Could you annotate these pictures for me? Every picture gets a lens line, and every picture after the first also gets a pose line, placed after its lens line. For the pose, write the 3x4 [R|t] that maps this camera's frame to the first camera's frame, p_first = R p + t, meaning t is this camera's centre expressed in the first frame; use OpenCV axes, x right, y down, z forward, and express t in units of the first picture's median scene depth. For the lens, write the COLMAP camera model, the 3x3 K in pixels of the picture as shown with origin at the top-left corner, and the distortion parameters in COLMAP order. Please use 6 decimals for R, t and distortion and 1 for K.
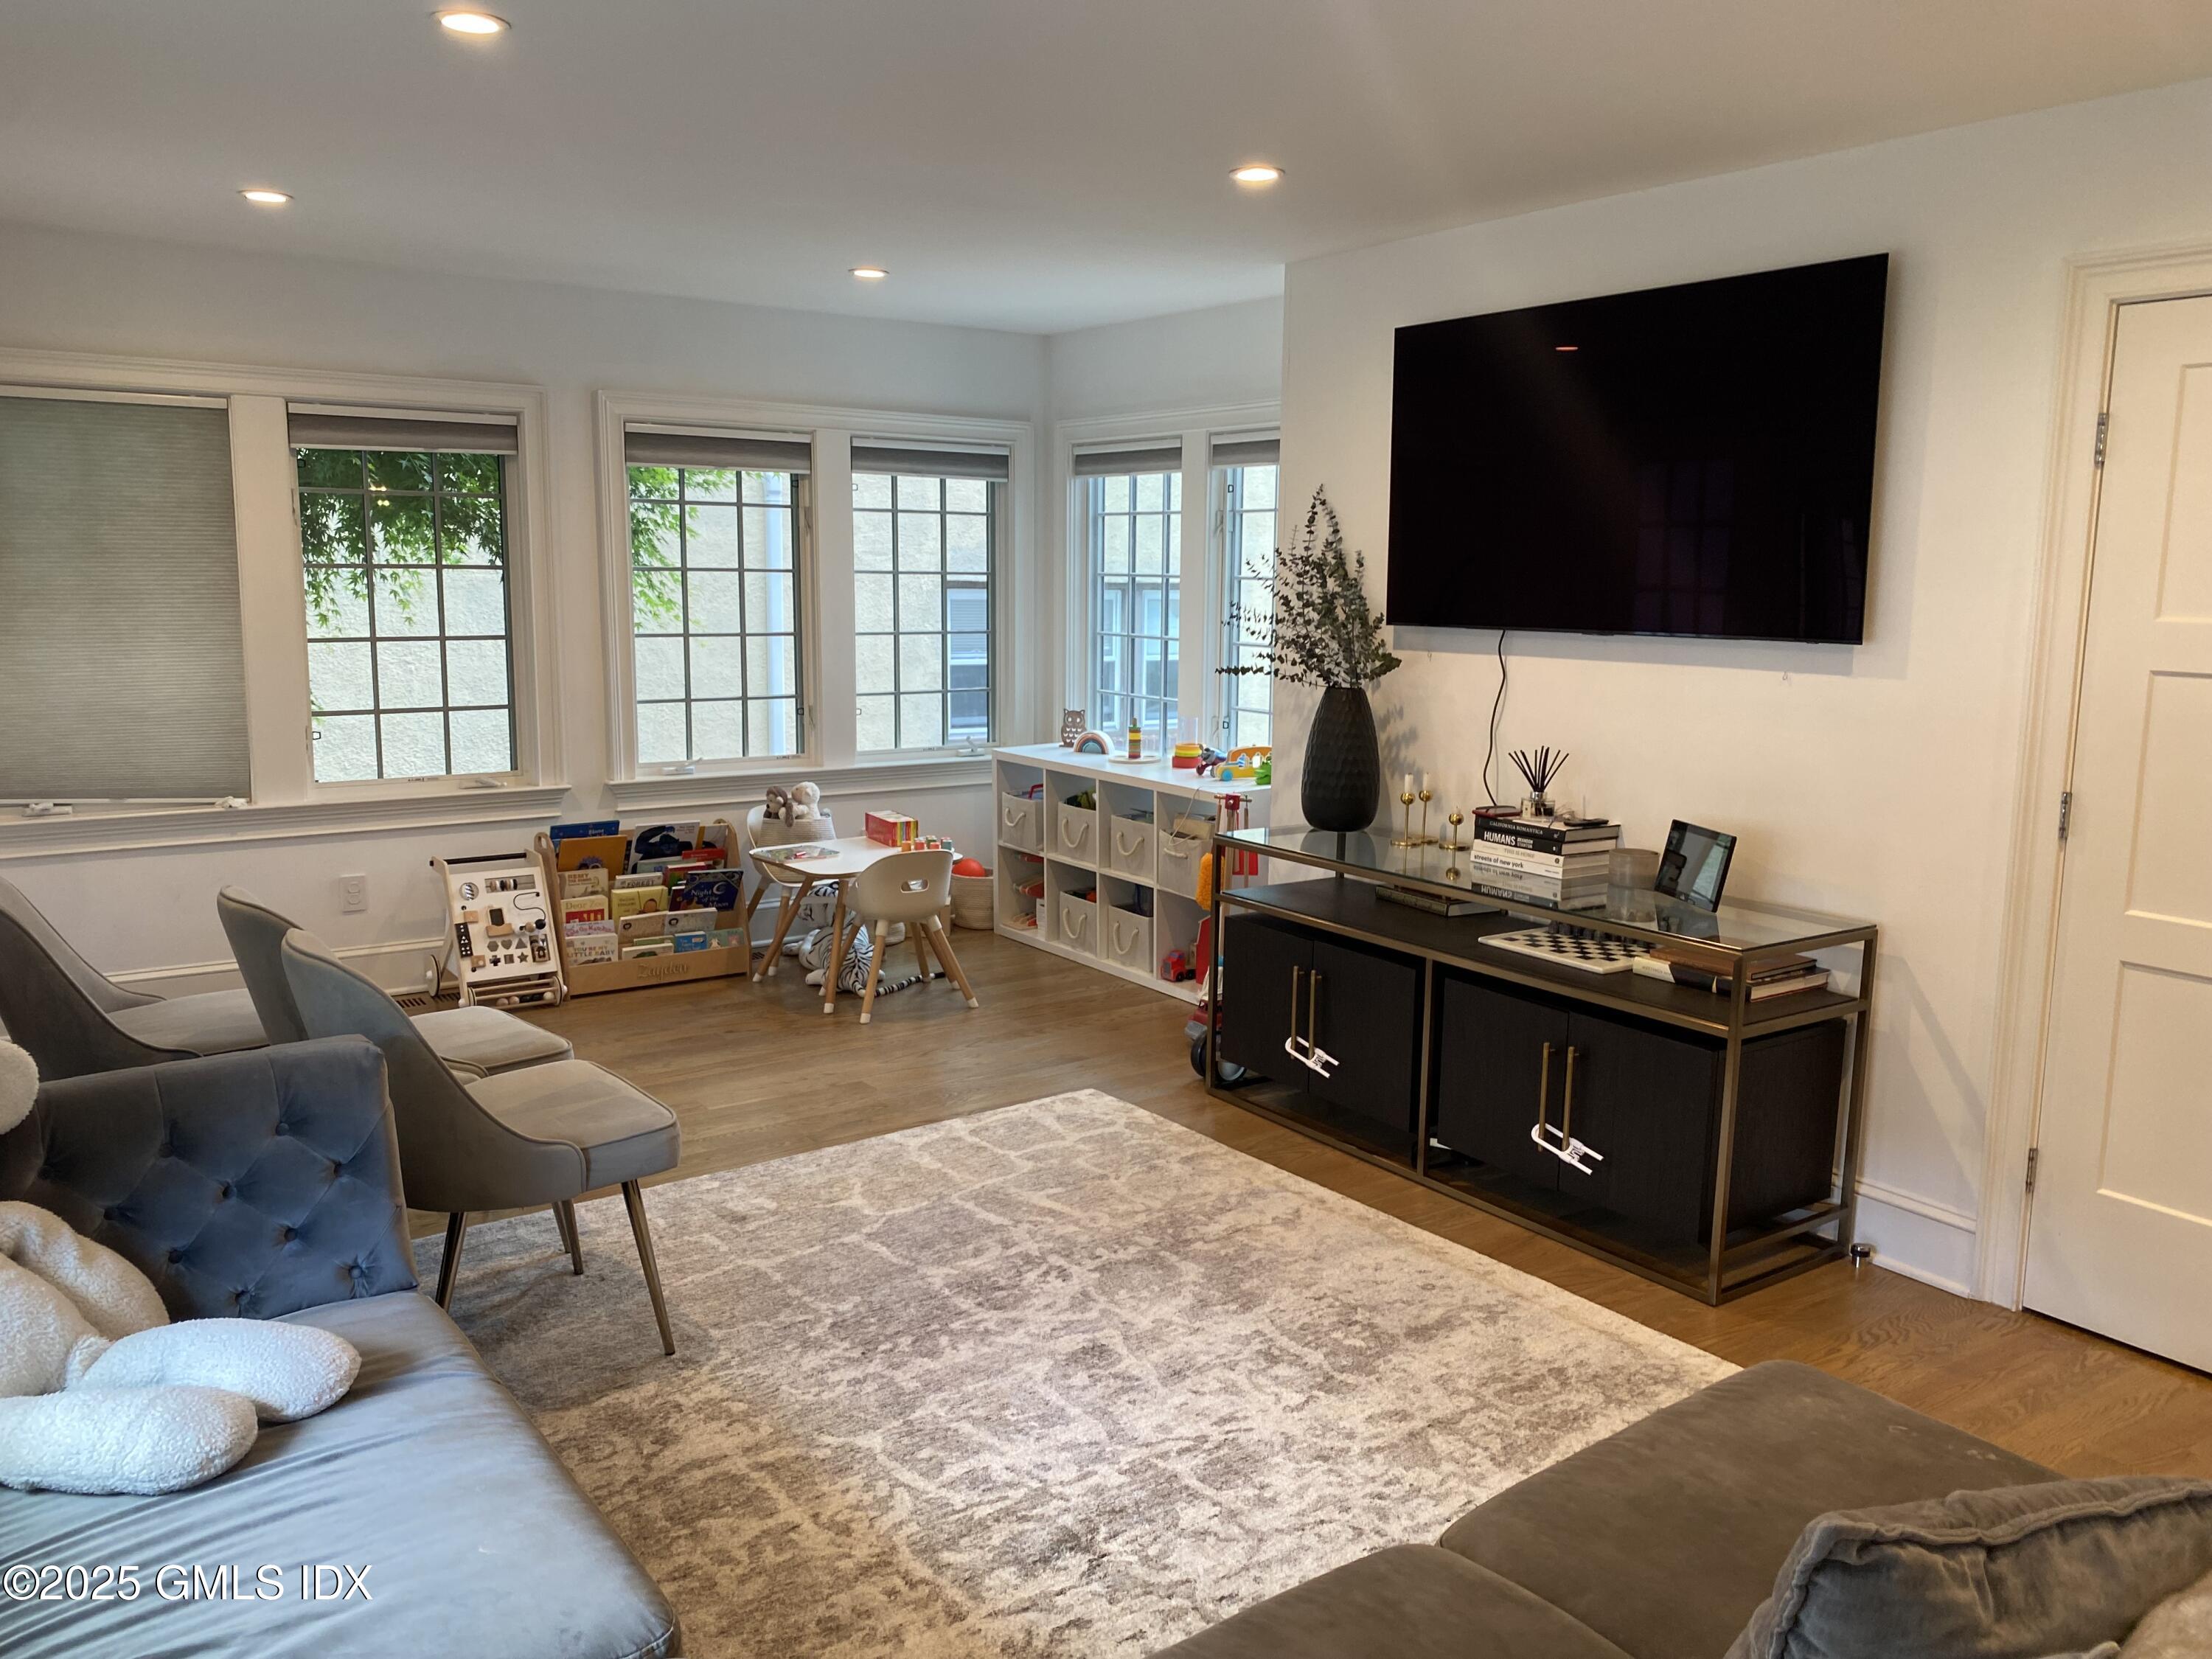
lens RADIAL K [[1666.8, 0, 1093.7], [0, 1666.8, 828.7], [0, 0, 1]] dist [0.023582, -0.016858]
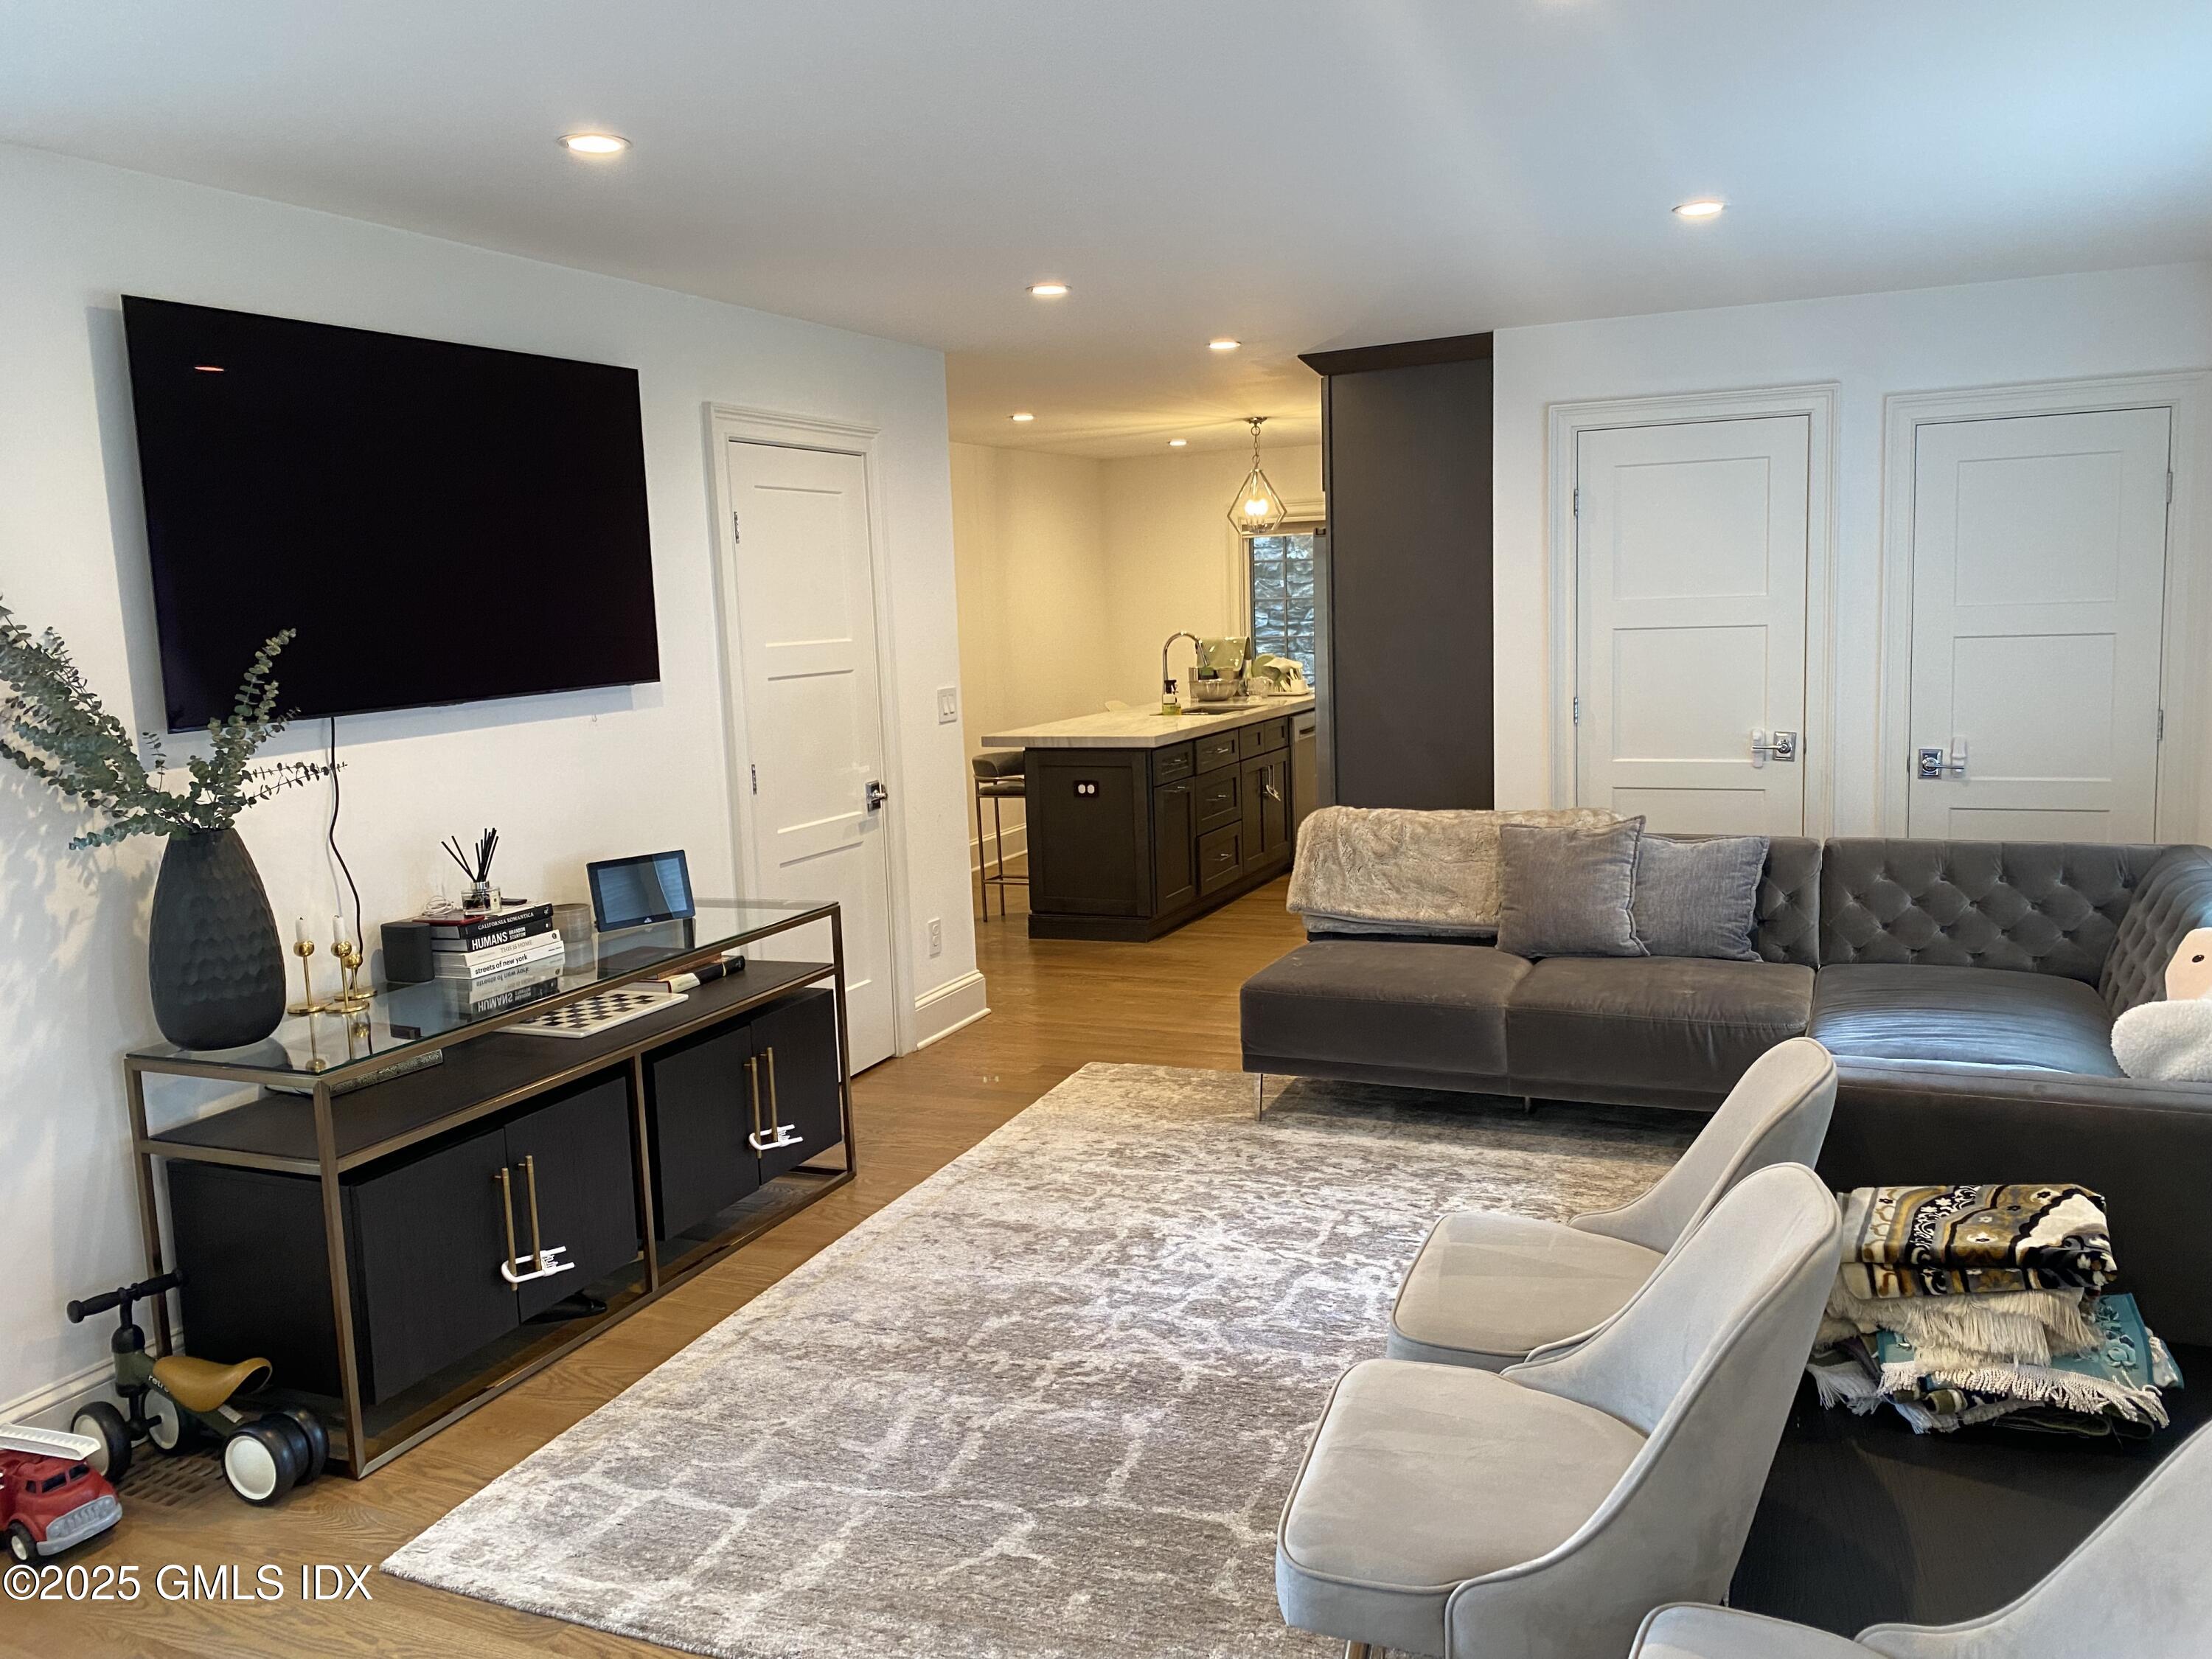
lens RADIAL K [[1666.8, 0, 1155.2], [0, 1666.8, 816.3], [0, 0, 1]] dist [0.023582, -0.016858]
pose [[-0.525889, -0.114341, 0.842833, -0.807011], [0.160173, 0.959881, 0.230160, -0.243554], [-0.835335, 0.256038, -0.486476, 1.343343]]
